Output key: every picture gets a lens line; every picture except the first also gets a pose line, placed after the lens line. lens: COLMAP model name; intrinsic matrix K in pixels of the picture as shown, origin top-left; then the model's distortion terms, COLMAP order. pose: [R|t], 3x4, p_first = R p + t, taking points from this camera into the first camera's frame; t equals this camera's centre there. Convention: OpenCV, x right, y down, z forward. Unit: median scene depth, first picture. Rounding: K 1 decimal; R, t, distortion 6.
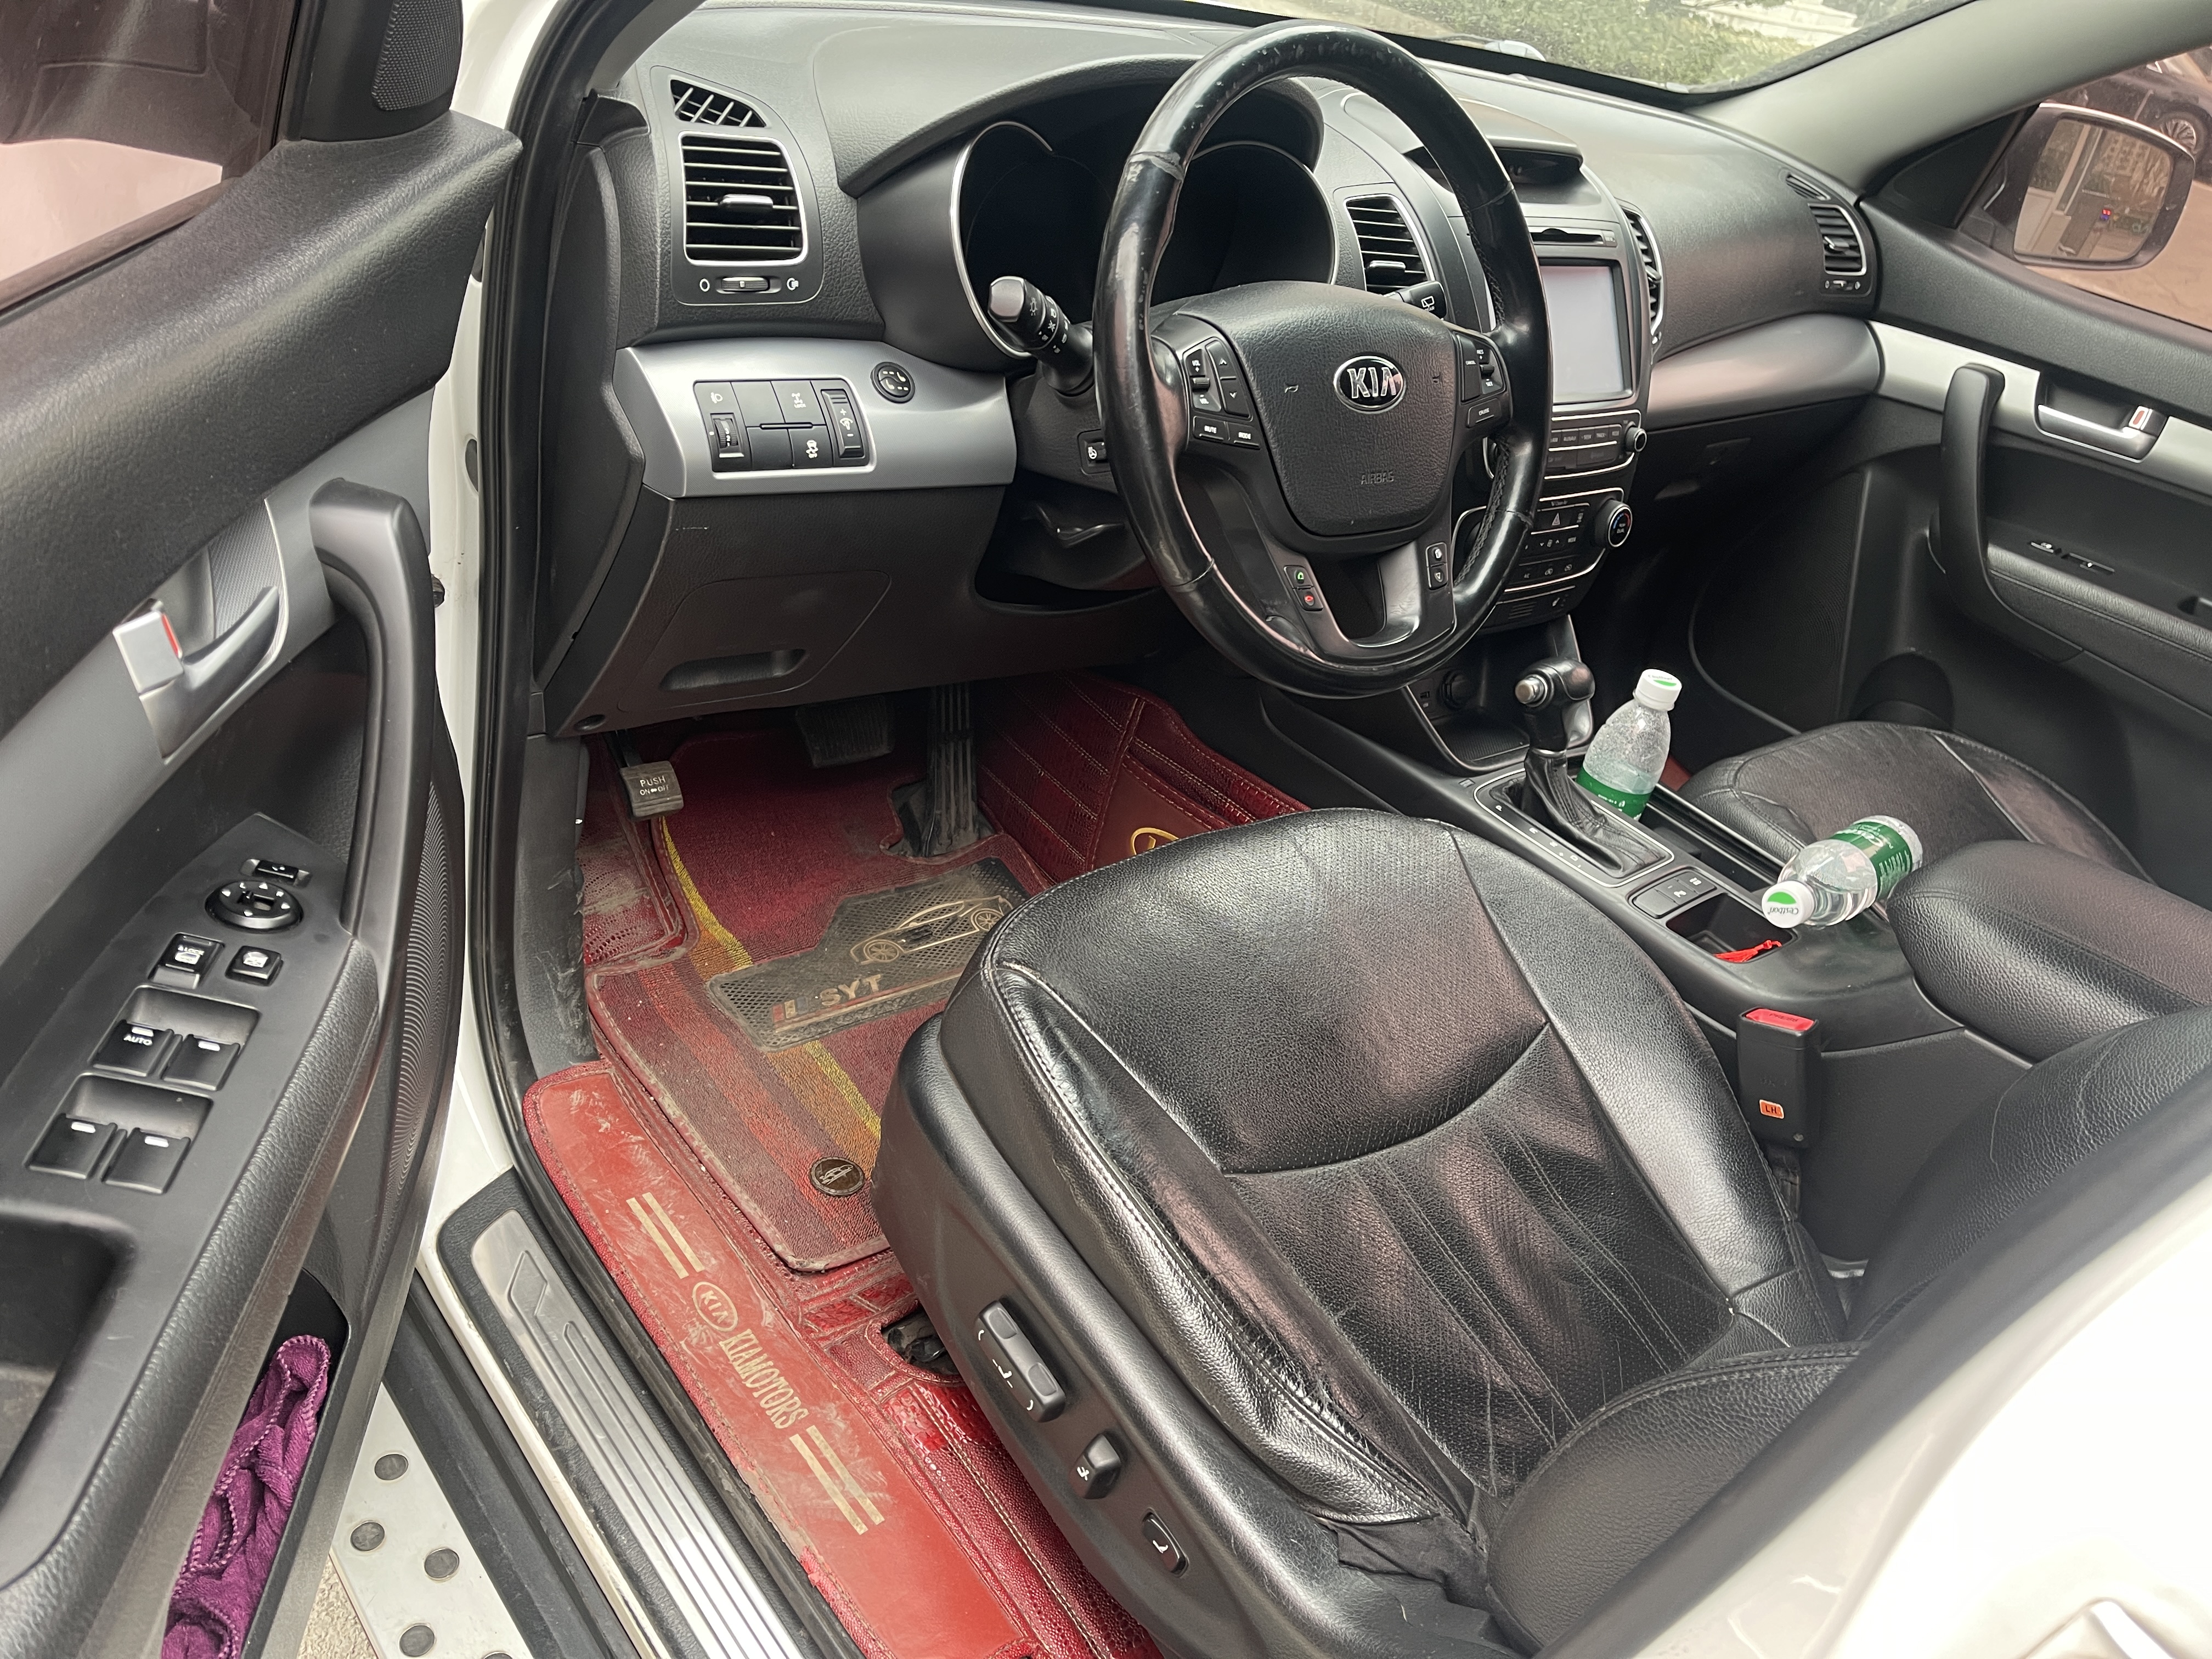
lens RADIAL K [[1686.3, 0, 1106.0], [0, 1686.3, 829.5], [0, 0, 1]] dist [0.032968, -0.003376]
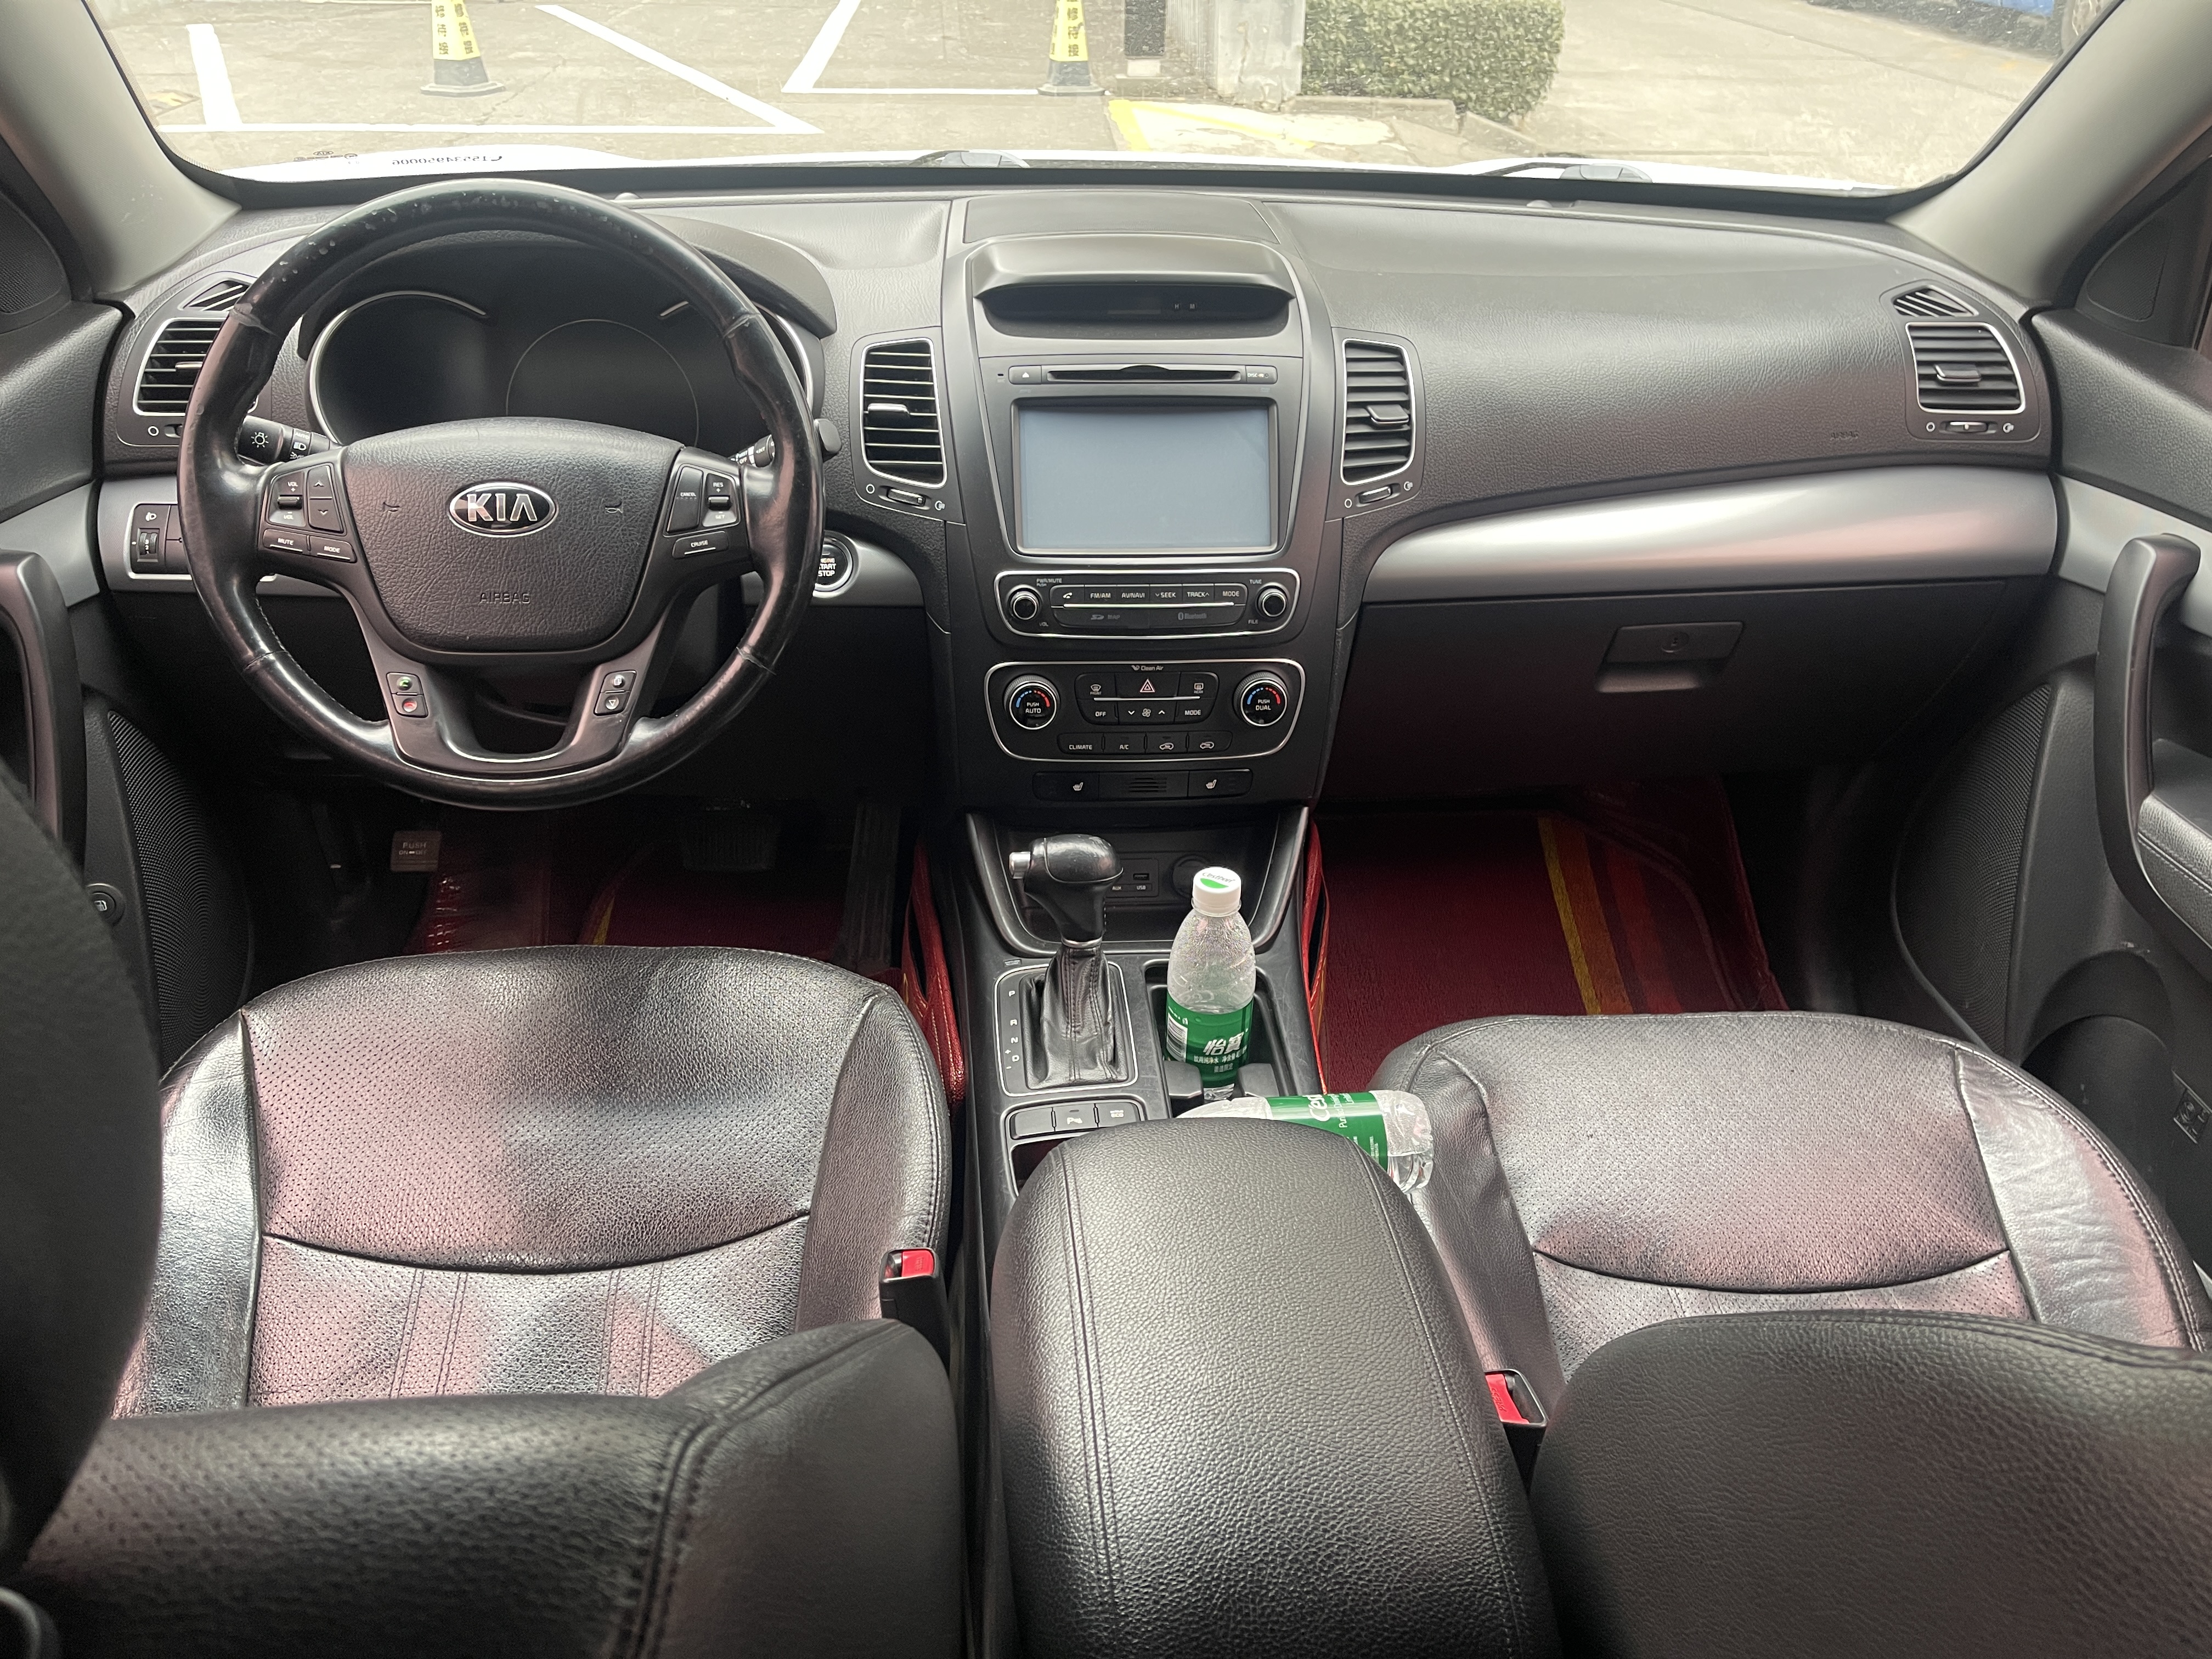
lens RADIAL K [[1686.3, 0, 1106.0], [0, 1686.3, 829.5], [0, 0, 1]] dist [0.032968, -0.003376]
pose [[0.790367, 0.114152, -0.601905, 0.604849], [-0.181917, 0.981903, -0.052658, -0.046038], [0.585001, 0.151116, 0.796830, 0.231444]]
